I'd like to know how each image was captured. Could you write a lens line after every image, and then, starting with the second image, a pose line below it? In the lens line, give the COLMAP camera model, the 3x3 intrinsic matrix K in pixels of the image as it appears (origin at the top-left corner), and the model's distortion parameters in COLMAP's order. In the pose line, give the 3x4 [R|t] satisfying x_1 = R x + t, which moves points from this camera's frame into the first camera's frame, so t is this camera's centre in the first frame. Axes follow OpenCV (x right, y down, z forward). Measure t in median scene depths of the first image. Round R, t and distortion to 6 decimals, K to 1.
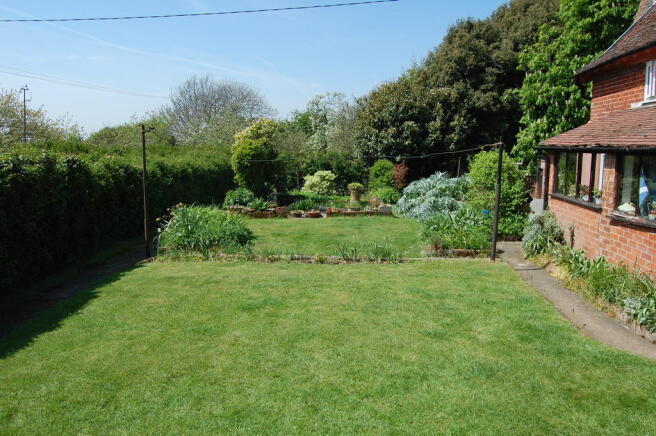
lens RADIAL K [[511.3, 0, 328.0], [0, 511.3, 218.0], [0, 0, 1]] dist [-0.246230, 0.215131]
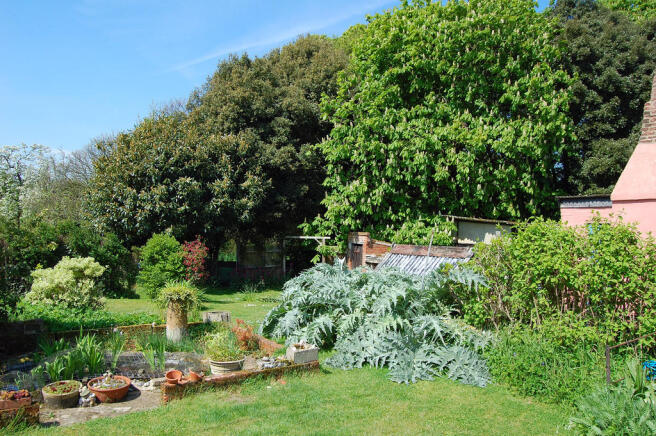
lens RADIAL K [[506.5, 0, 328.3], [0, 506.5, 228.0], [0, 0, 1]] dist [0.001145, -0.123643]
pose [[0.838194, 0.010003, 0.545280, -0.050488], [0.057382, 0.992665, -0.106416, -0.039422], [-0.542345, 0.120486, 0.831472, 0.327233]]
